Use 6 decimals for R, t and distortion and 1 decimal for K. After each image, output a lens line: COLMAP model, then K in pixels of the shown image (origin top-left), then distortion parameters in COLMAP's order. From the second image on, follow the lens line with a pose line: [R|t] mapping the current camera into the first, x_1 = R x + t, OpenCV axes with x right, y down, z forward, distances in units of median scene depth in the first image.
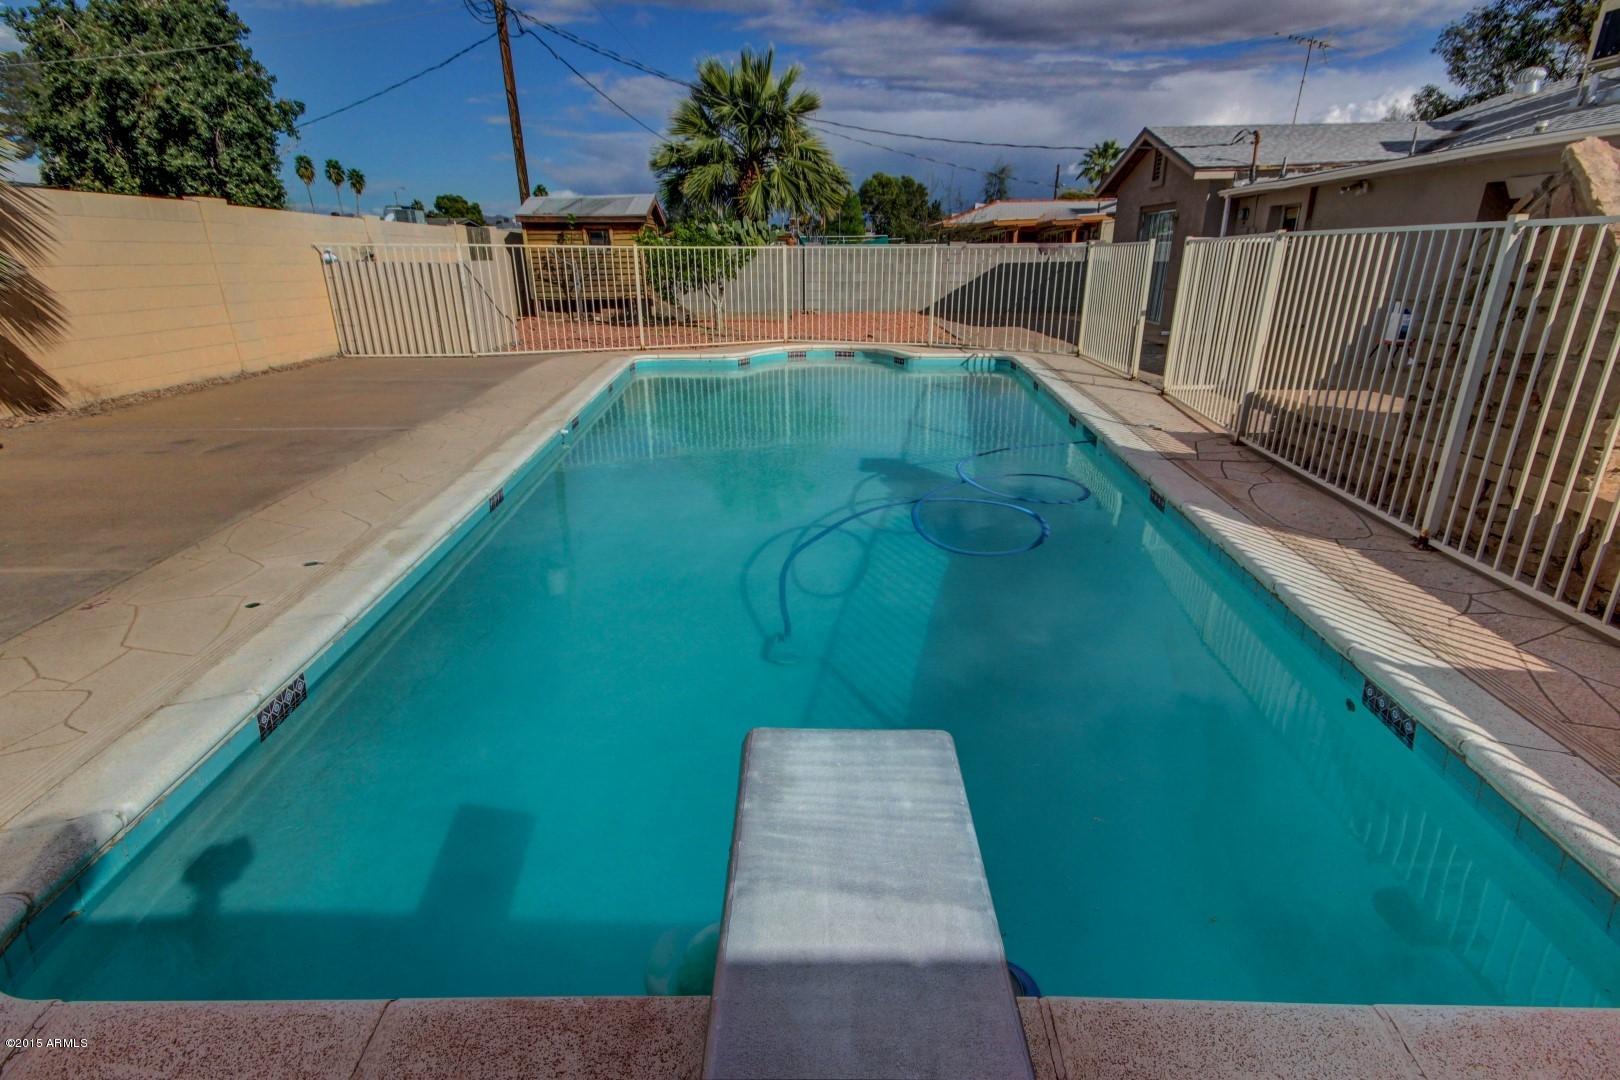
lens RADIAL K [[852.6, 0, 810.0], [0, 852.6, 540.0], [0, 0, 1]] dist [0.034268, 0.001101]
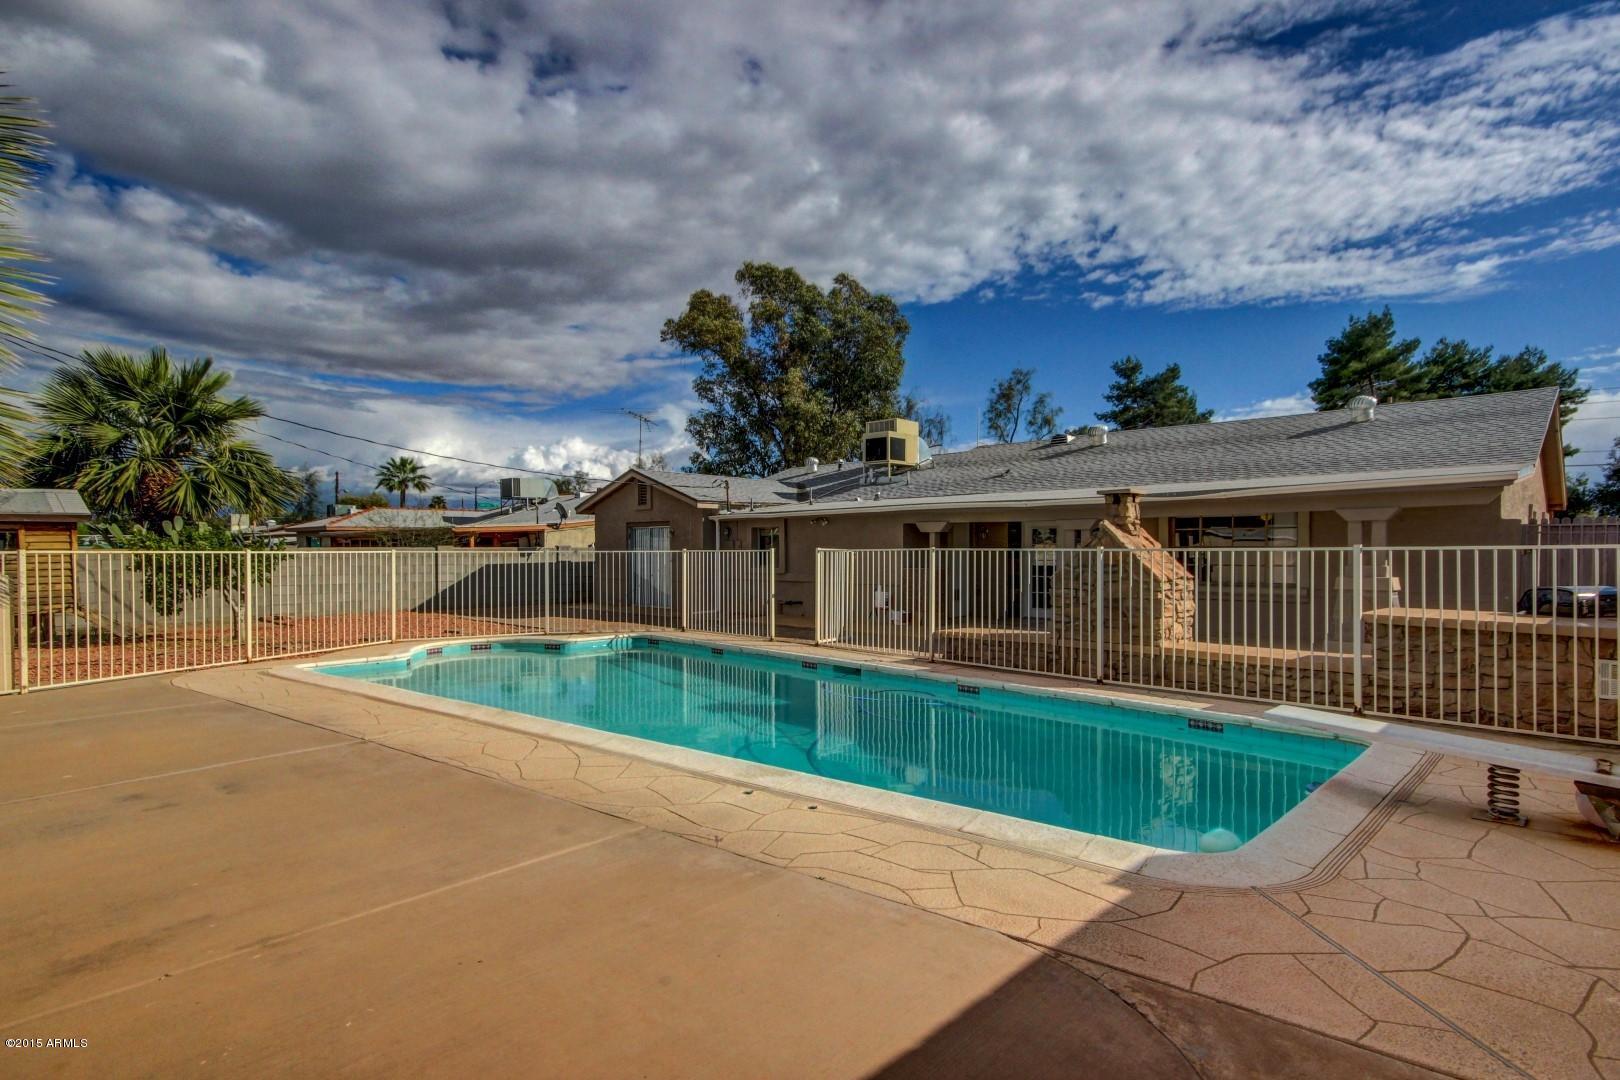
lens RADIAL K [[852.6, 0, 810.0], [0, 852.6, 540.0], [0, 0, 1]] dist [0.034268, 0.001101]
pose [[0.667350, 0.011119, 0.744662, -0.345394], [0.236940, 0.944765, -0.226448, -0.004678], [-0.706048, 0.327560, 0.627854, 0.004089]]
